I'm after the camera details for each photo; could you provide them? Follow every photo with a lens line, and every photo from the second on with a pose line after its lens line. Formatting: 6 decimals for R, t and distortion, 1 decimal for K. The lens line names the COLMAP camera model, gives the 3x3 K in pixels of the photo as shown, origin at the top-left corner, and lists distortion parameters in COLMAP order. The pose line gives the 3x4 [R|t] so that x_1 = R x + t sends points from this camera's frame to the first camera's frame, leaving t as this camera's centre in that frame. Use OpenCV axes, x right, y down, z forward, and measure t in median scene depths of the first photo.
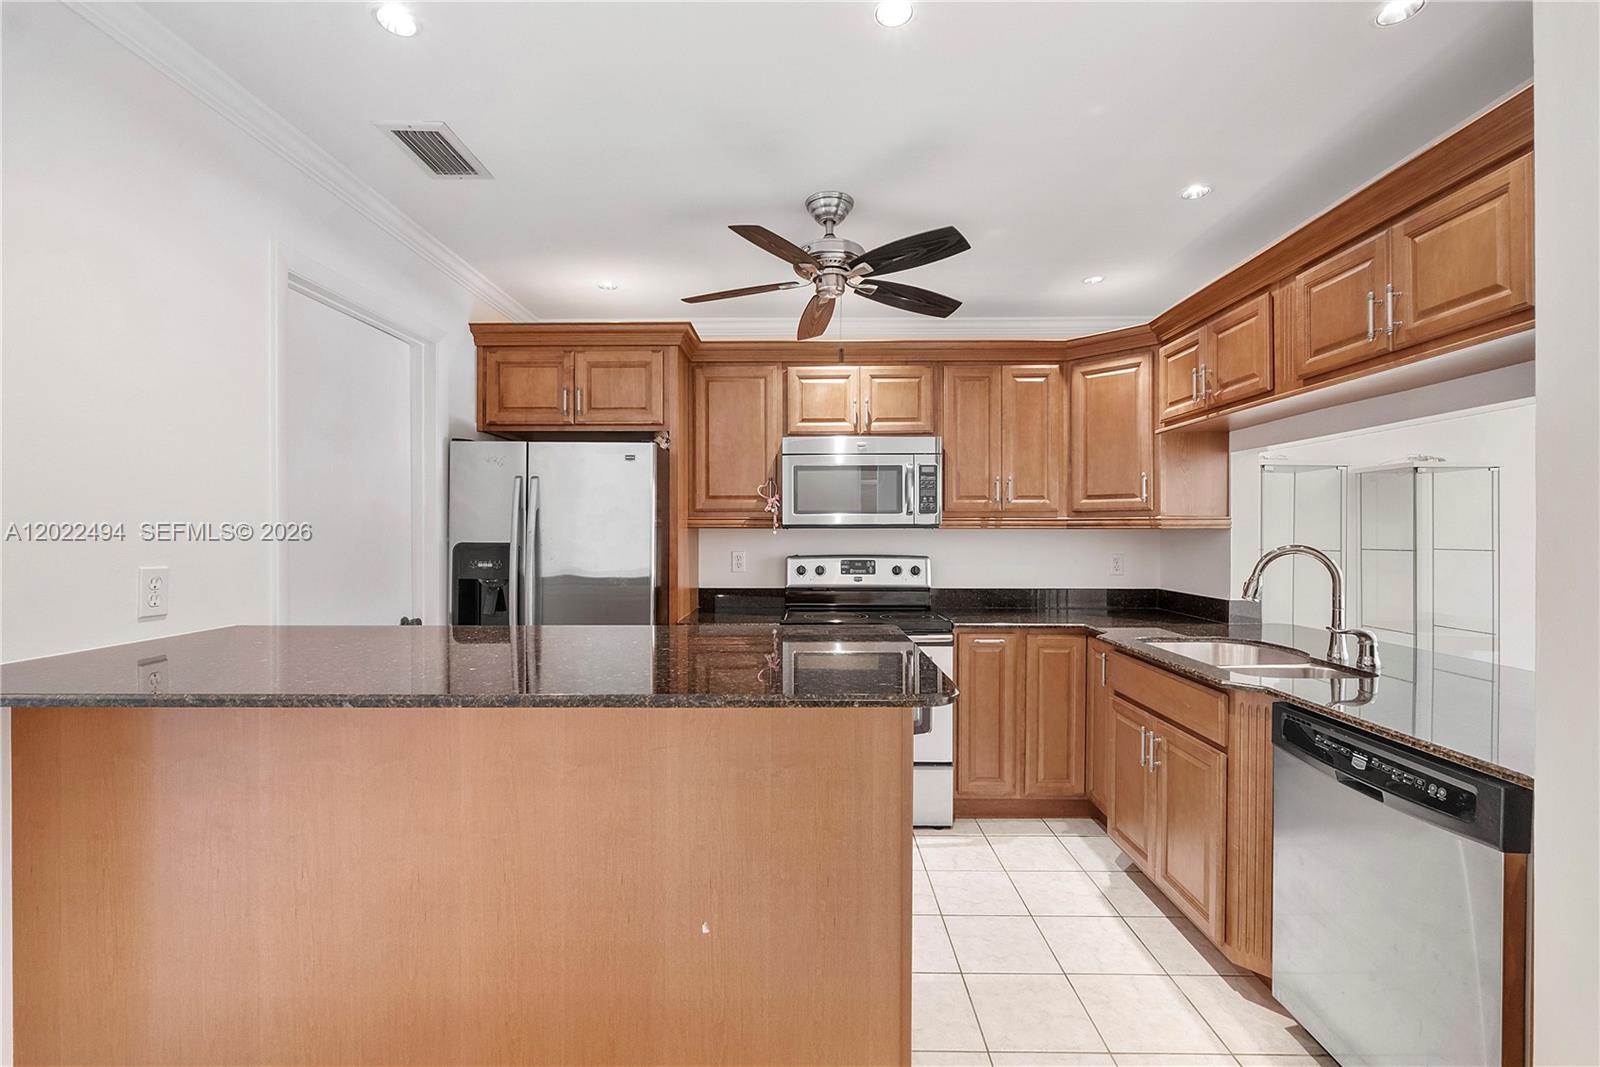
lens RADIAL K [[681.7, 0, 781.5], [0, 681.7, 530.5], [0, 0, 1]] dist [-0.003121, -0.000905]
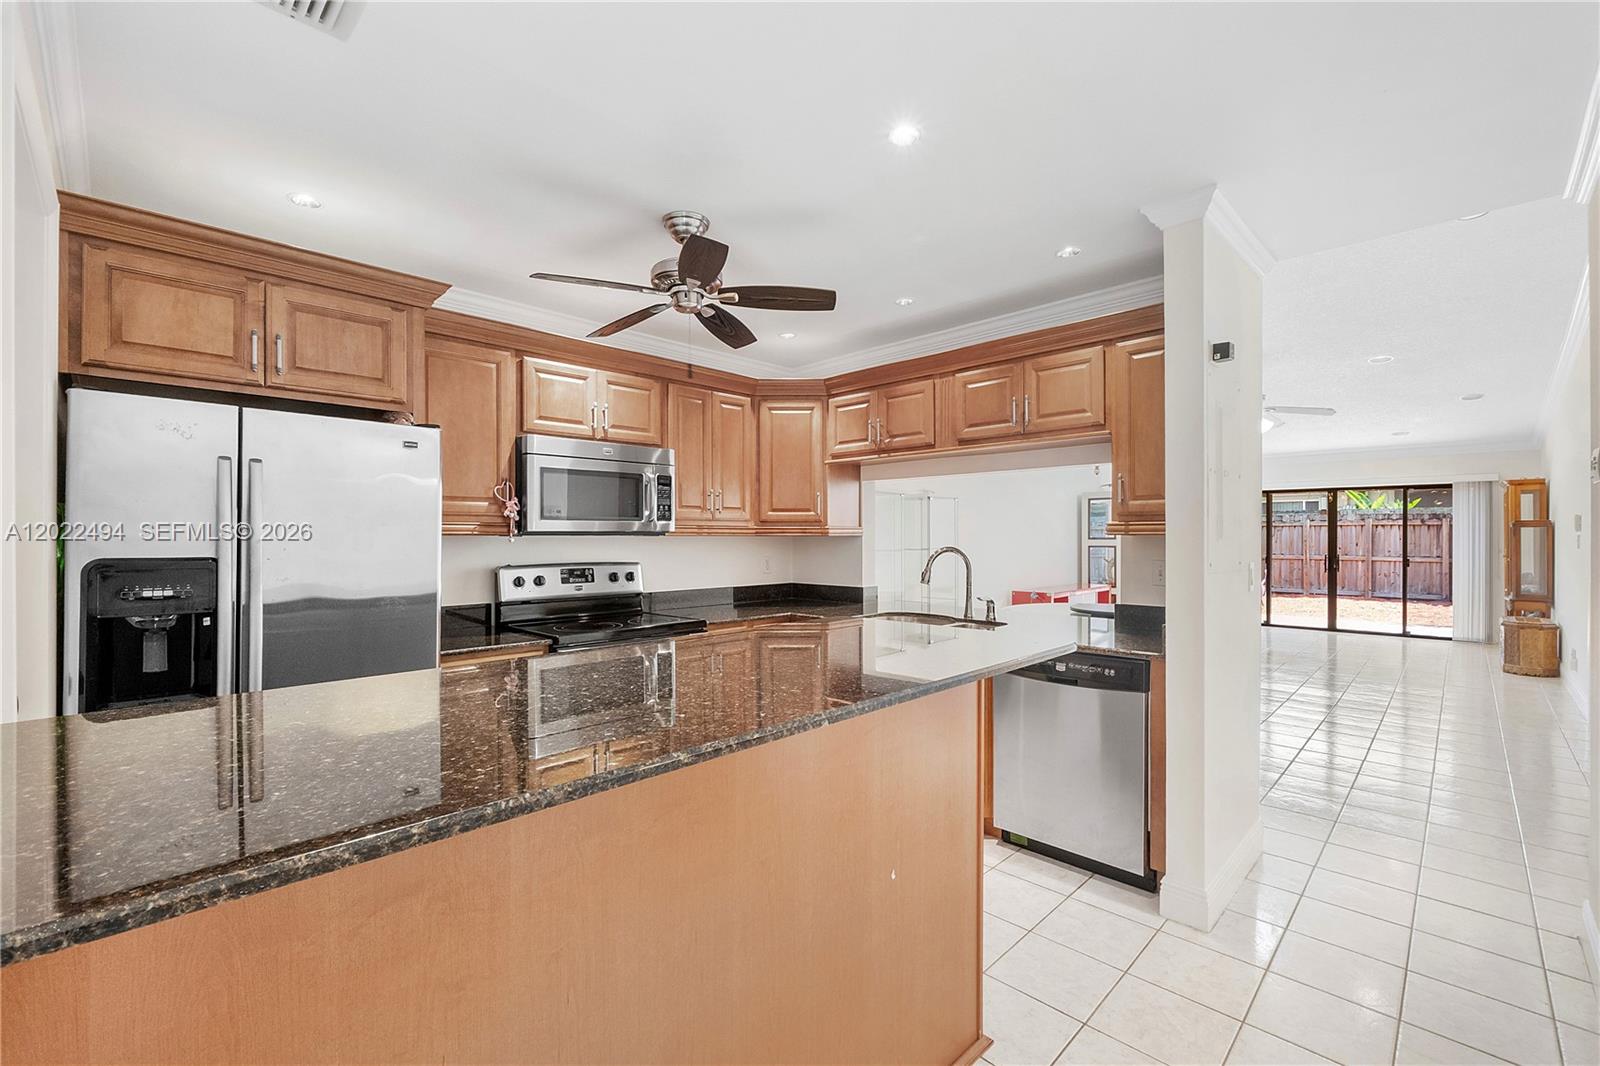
lens RADIAL K [[679.3, 0, 820.2], [0, 679.3, 532.2], [0, 0, 1]] dist [-0.001484, -0.000143]
pose [[0.685537, 0.004087, 0.728026, -0.402884], [0.000646, 0.999980, -0.006222, -0.001622], [-0.728037, 0.004736, 0.685521, 0.106677]]
